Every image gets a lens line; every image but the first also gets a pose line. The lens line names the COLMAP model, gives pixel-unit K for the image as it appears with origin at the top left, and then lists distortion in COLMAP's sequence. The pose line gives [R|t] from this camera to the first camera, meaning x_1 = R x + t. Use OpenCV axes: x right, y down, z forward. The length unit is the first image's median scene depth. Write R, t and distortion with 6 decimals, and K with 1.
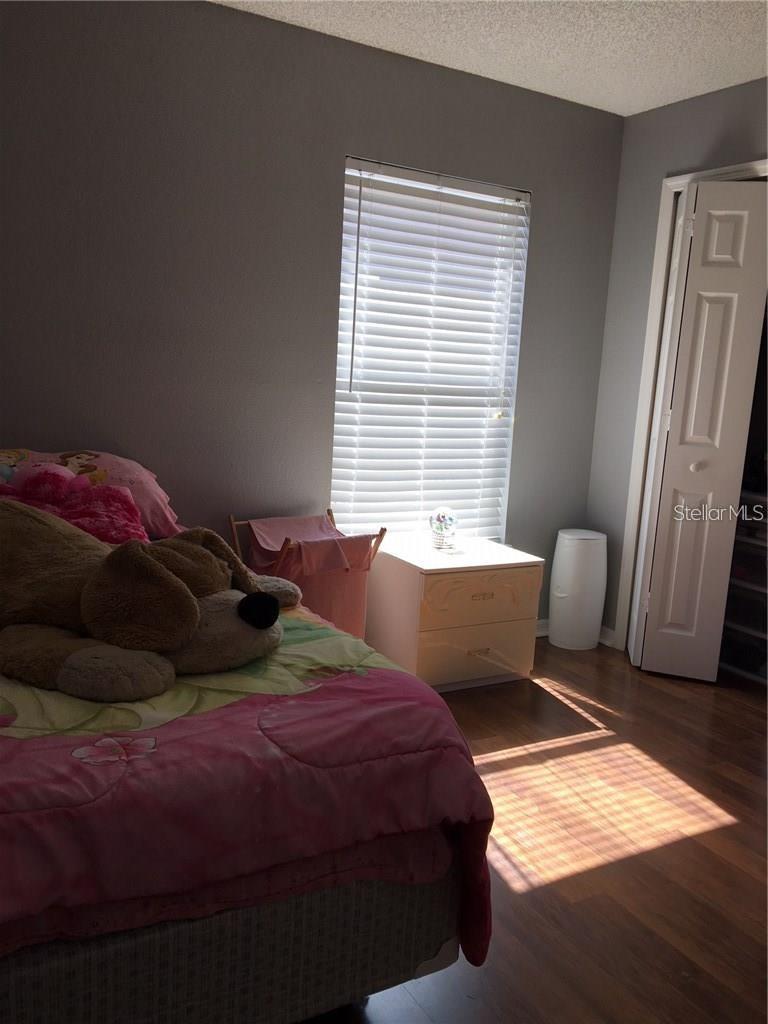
lens RADIAL K [[862.3, 0, 389.0], [0, 862.3, 503.9], [0, 0, 1]] dist [0.039413, -0.036538]
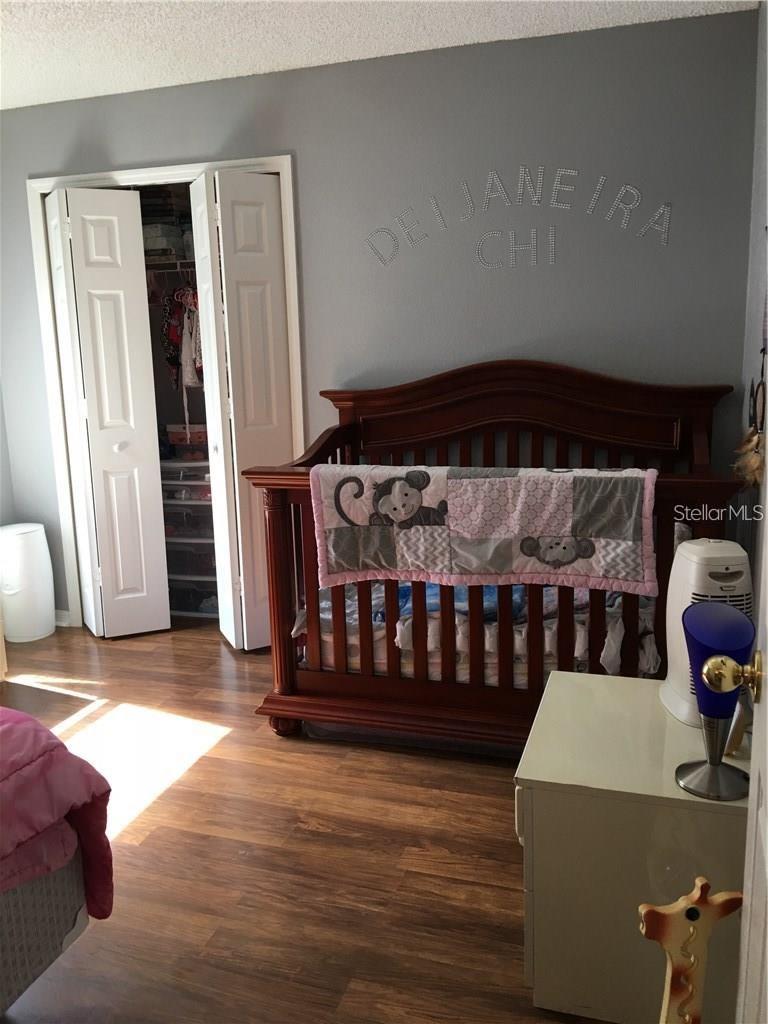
lens RADIAL K [[862.3, 0, 383.1], [0, 862.3, 513.7], [0, 0, 1]] dist [0.039413, -0.036538]
pose [[0.747514, -0.213566, 0.628977, -0.108545], [0.176562, 0.976724, 0.121805, -0.035433], [-0.640350, 0.020003, 0.767823, -0.068661]]
